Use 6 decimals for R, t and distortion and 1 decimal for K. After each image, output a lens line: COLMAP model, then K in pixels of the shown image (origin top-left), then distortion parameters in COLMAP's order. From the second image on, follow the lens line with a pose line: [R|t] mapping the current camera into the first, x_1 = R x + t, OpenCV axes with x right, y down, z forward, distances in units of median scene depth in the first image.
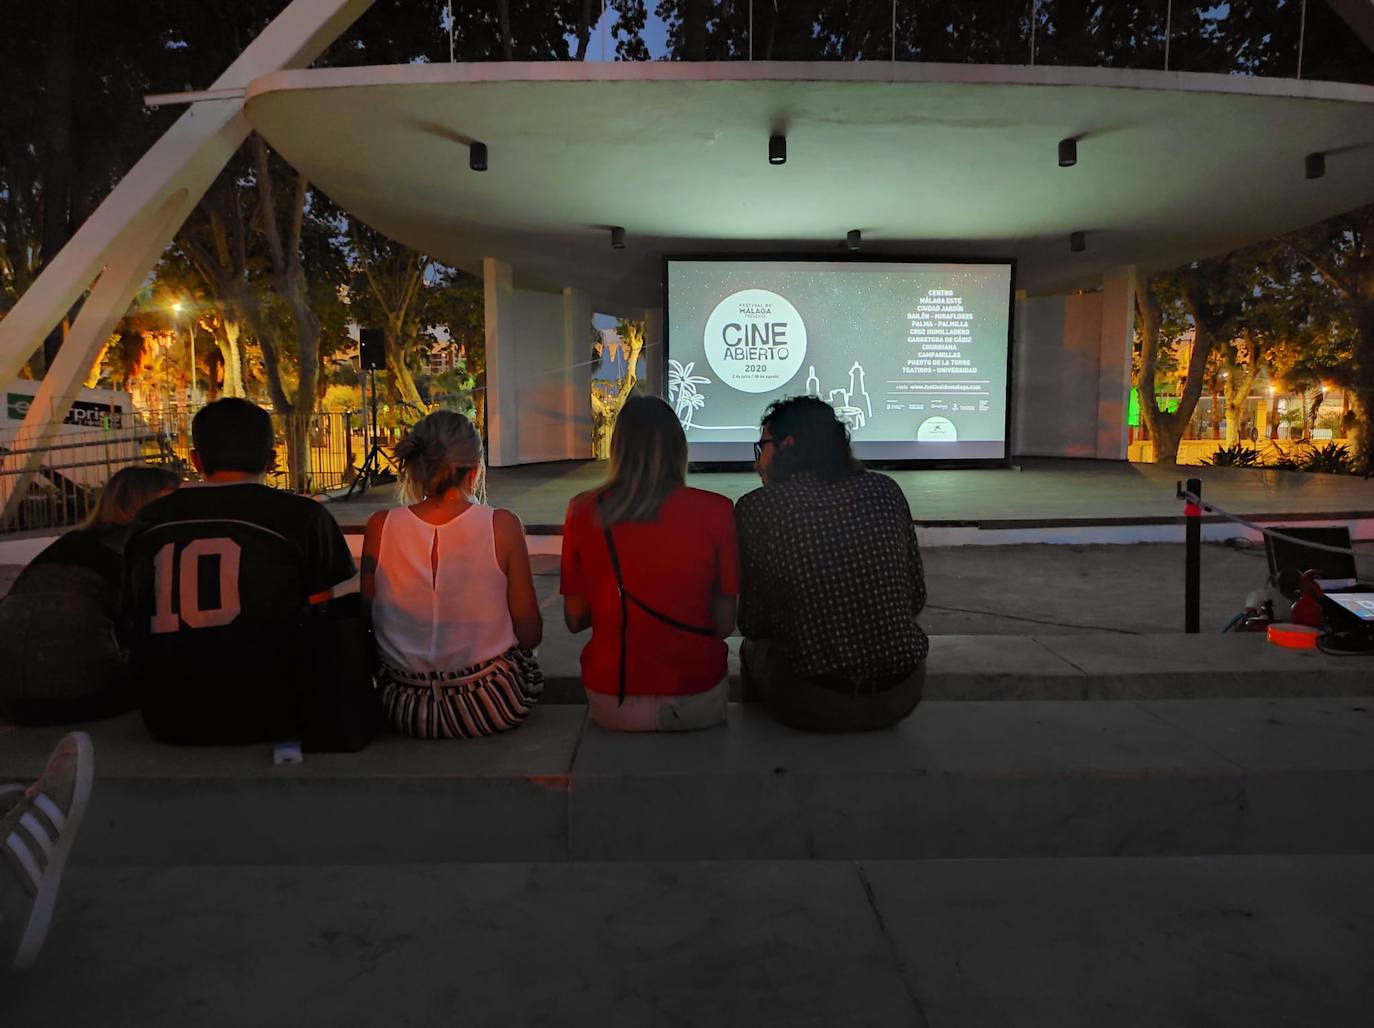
lens RADIAL K [[1007.5, 0, 686.9], [0, 1007.5, 515.7], [0, 0, 1]] dist [0.045783, -0.040051]
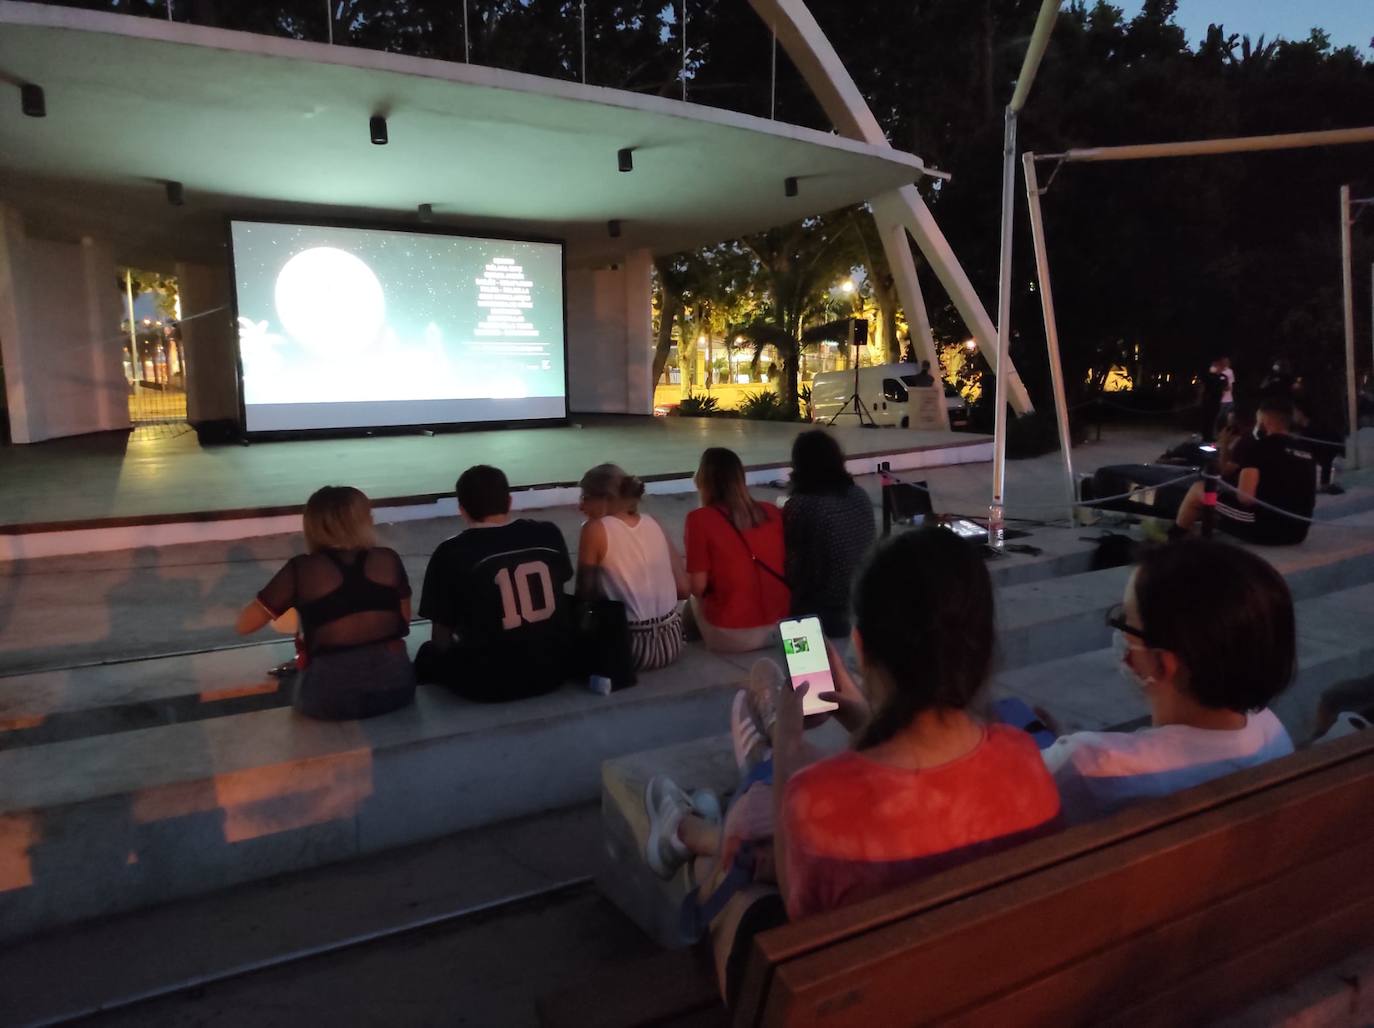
lens RADIAL K [[1006.0, 0, 690.7], [0, 1006.0, 516.3], [0, 0, 1]] dist [0.050027, -0.052073]
pose [[0.867080, -0.079644, 0.491761, -0.134198], [0.051663, 0.996191, 0.070246, -0.018886], [-0.495483, -0.035503, 0.867892, -0.056538]]
